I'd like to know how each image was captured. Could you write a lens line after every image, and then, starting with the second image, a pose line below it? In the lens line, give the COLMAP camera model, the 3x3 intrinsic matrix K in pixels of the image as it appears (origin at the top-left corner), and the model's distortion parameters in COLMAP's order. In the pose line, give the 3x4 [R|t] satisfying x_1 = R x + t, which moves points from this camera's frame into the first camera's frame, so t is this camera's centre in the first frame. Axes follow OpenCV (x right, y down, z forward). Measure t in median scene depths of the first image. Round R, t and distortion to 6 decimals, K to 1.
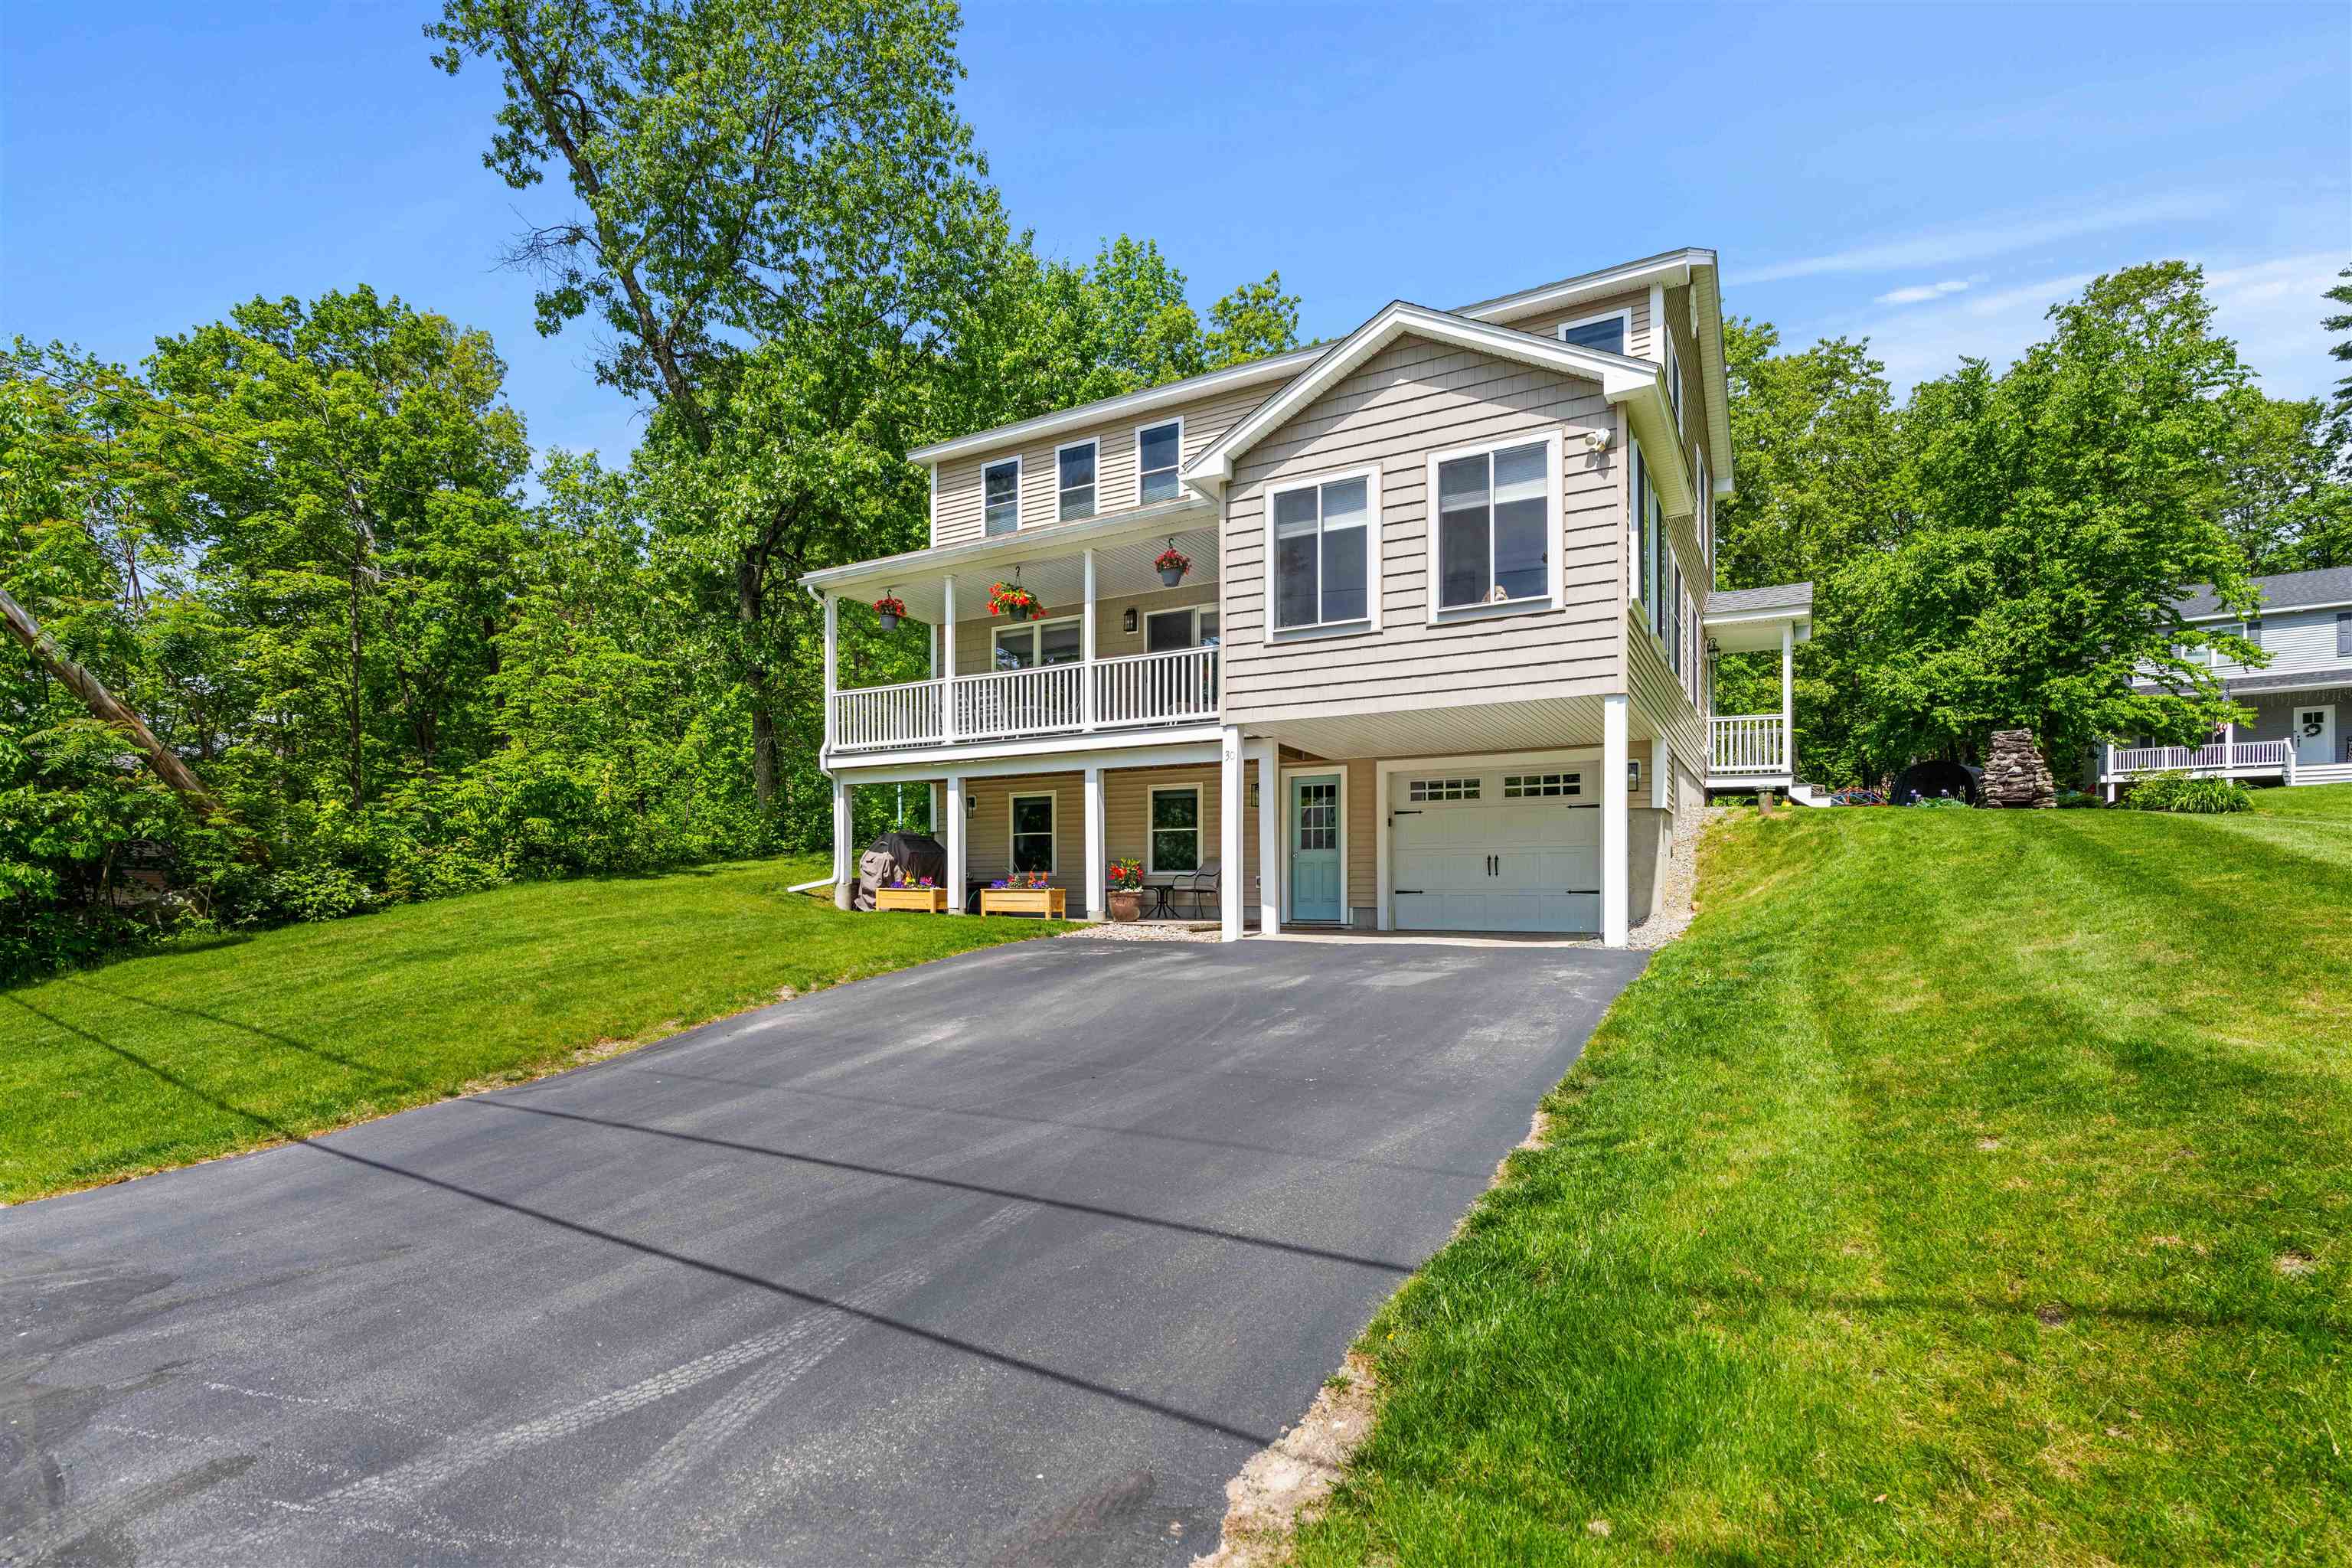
lens RADIAL K [[1101.8, 0, 1216.3], [0, 1101.8, 832.1], [0, 0, 1]] dist [-0.009264, 0.000425]
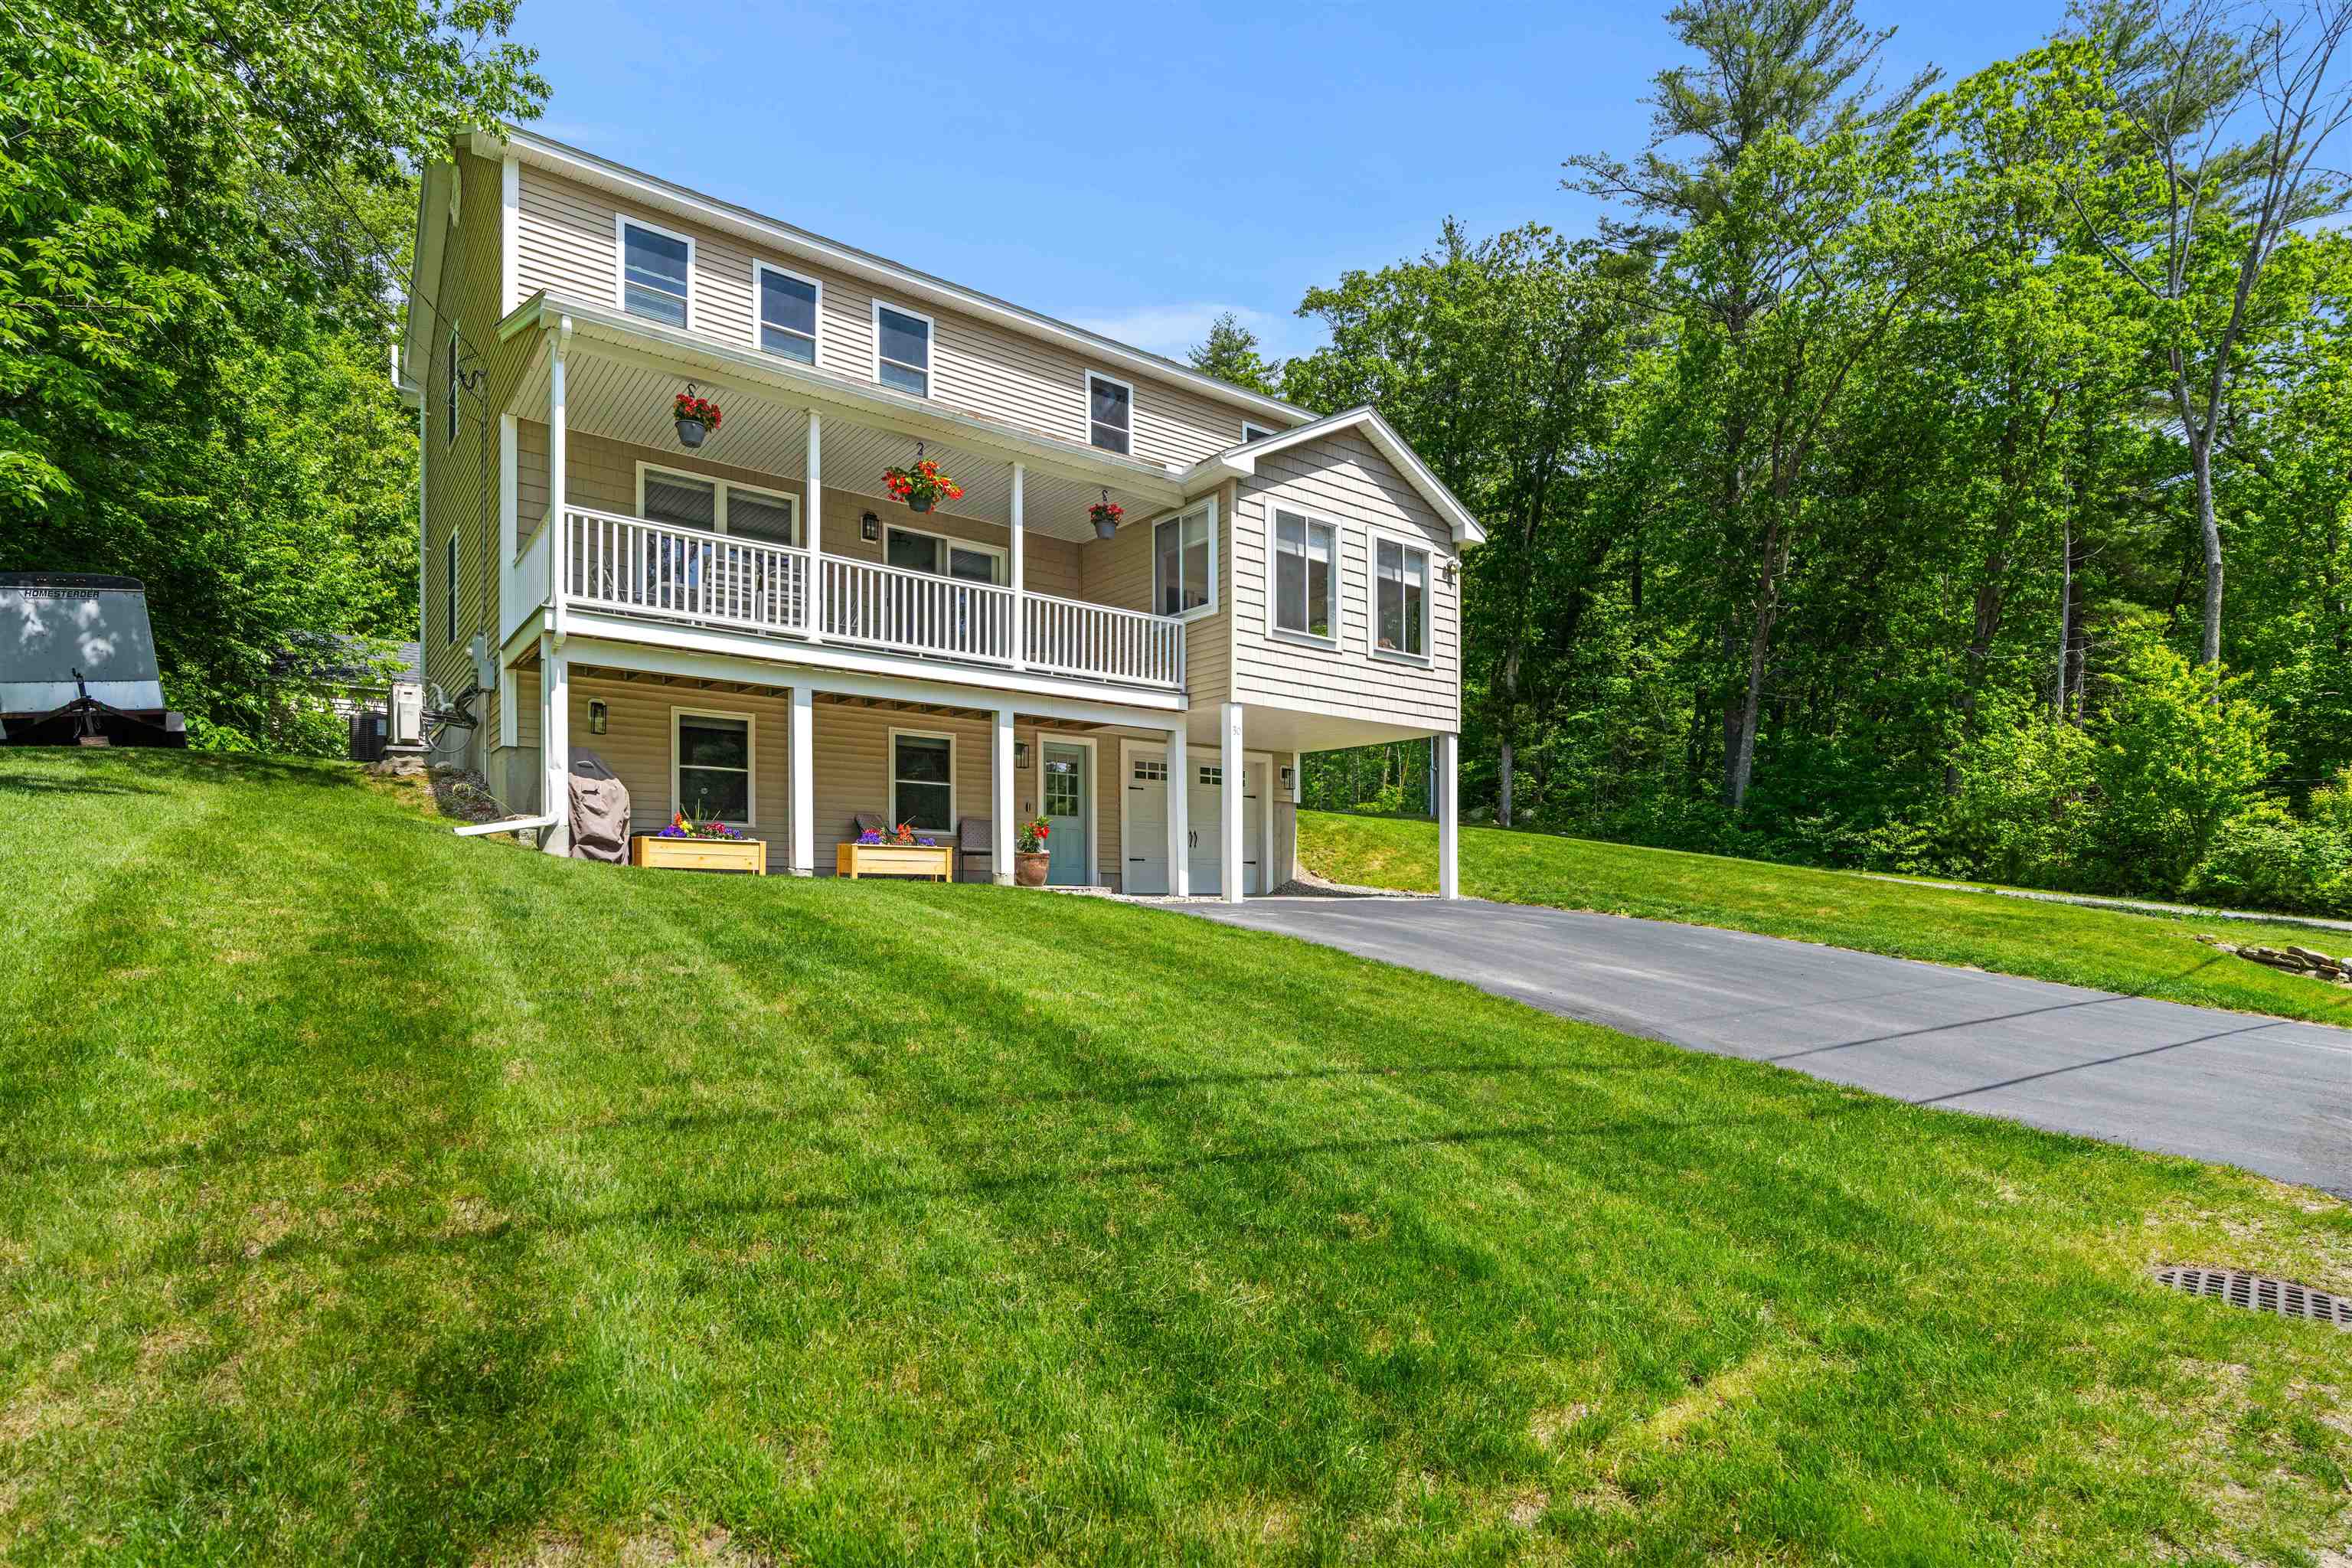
lens RADIAL K [[1136.7, 0, 1172.6], [0, 1136.7, 798.4], [0, 0, 1]] dist [-0.012378, 0.000319]
pose [[0.405256, 0.070014, 0.911519, -0.912422], [-0.062710, 0.996844, -0.048687, 0.048689], [-0.912050, -0.037431, 0.408367, 0.531065]]
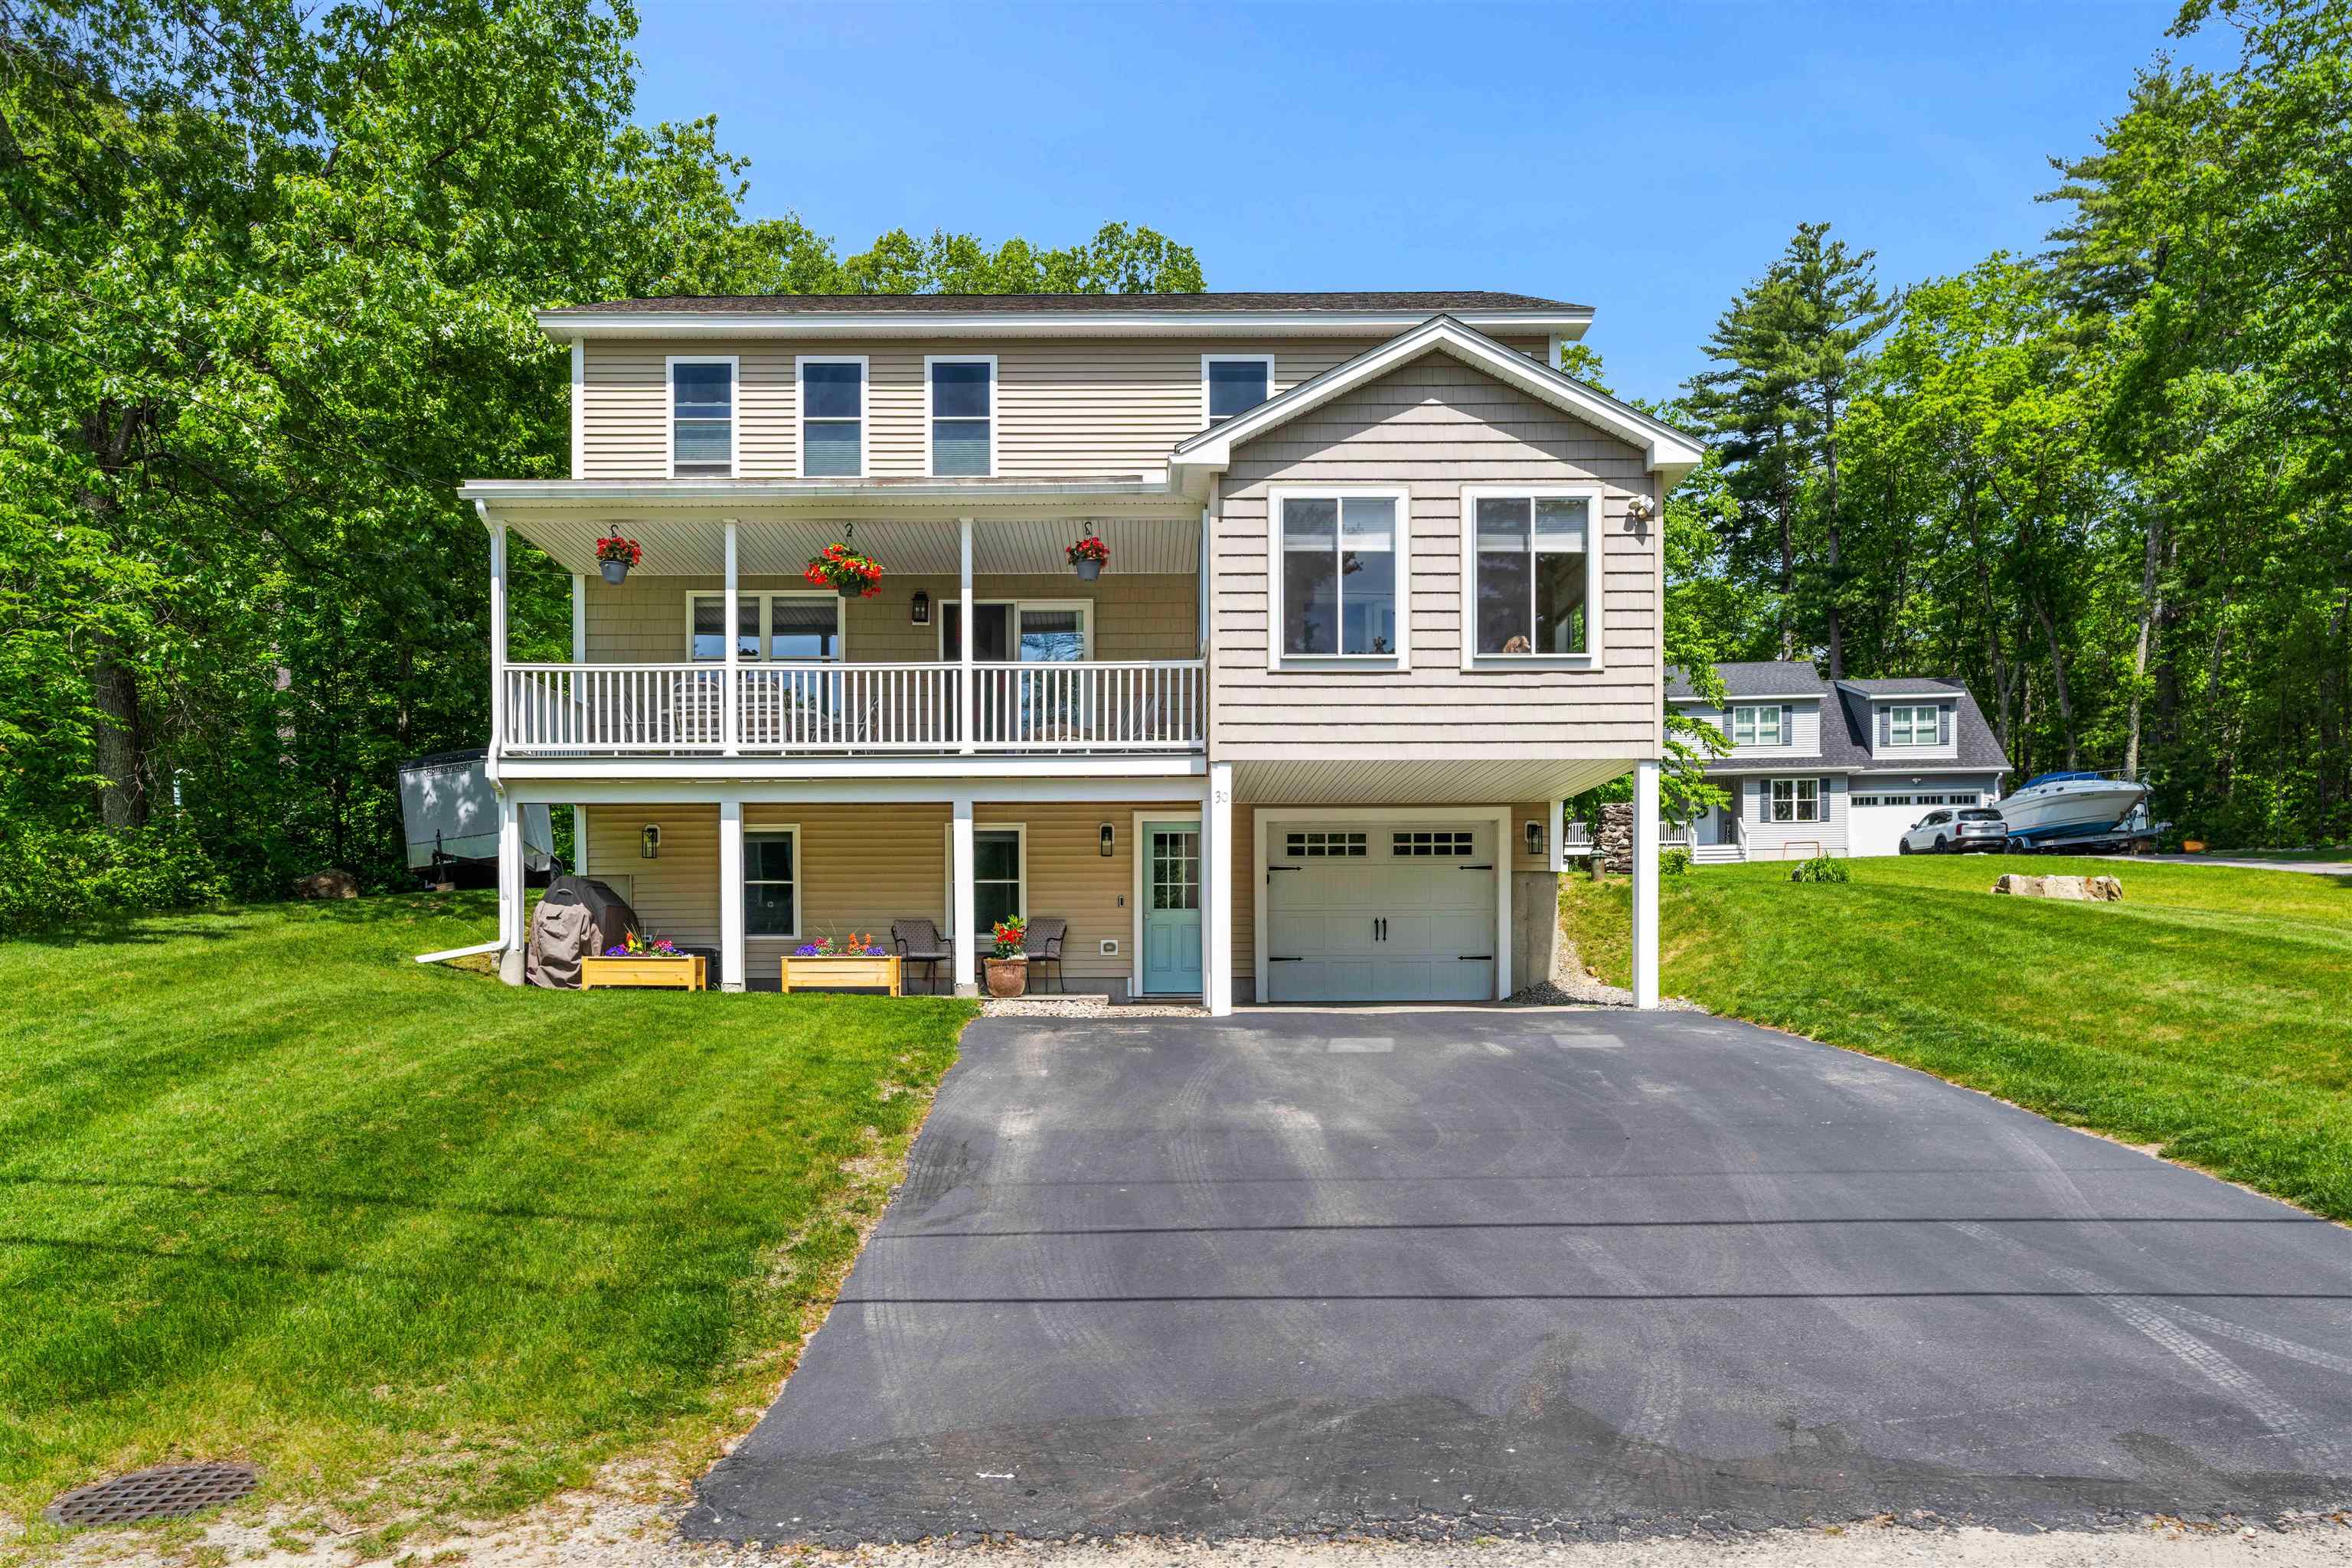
lens RADIAL K [[1459.4, 0, 1162.8], [0, 1459.4, 893.3], [0, 0, 1]] dist [-0.003489, -0.002683]
pose [[0.870913, 0.019551, 0.491048, -0.514727], [-0.020250, 0.999787, -0.003892, 0.008860], [-0.491019, -0.006554, 0.871124, 0.037946]]
